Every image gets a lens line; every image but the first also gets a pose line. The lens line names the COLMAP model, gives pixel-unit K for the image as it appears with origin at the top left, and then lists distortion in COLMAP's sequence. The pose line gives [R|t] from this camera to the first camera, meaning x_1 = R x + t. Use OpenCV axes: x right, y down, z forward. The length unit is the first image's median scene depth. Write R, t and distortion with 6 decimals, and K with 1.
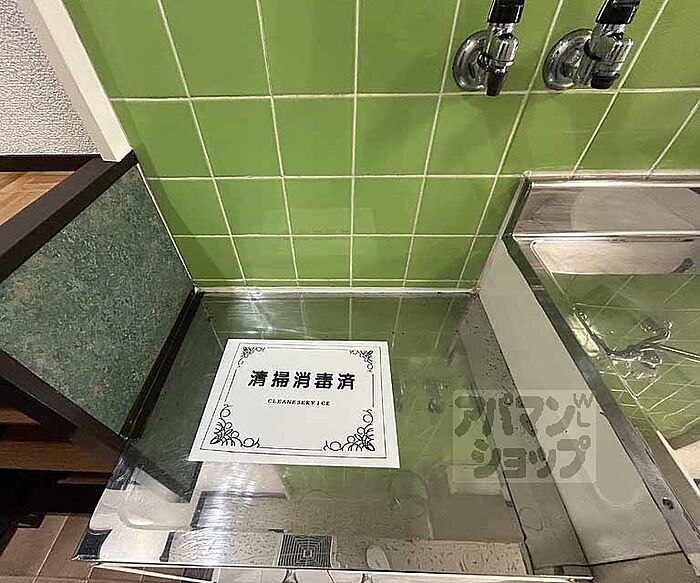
lens RADIAL K [[311.7, 0, 346.8], [0, 311.7, 291.8], [0, 0, 1]] dist [0.010748, -0.000545]
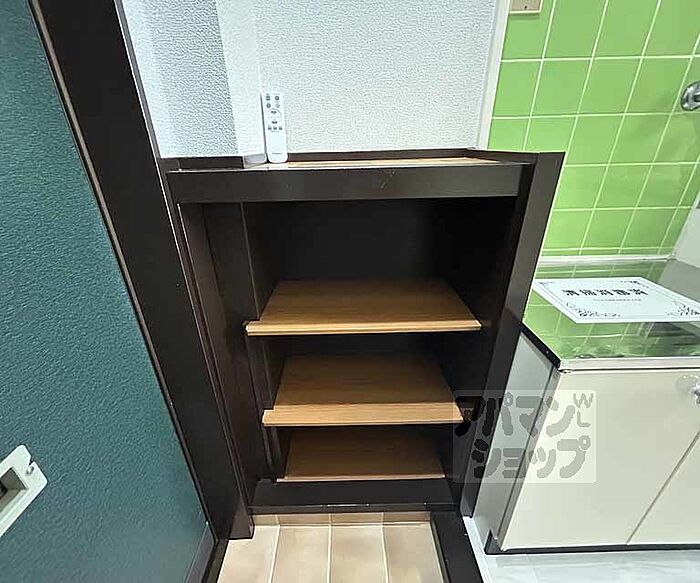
lens RADIAL K [[311.7, 0, 348.7], [0, 311.7, 291.1], [0, 0, 1]] dist [0.010748, -0.000545]
pose [[0.999558, -0.023550, 0.018171, -1.278281], [0.028351, 0.939095, -0.342486, 0.713390], [-0.008999, 0.342850, 0.939347, -0.272301]]
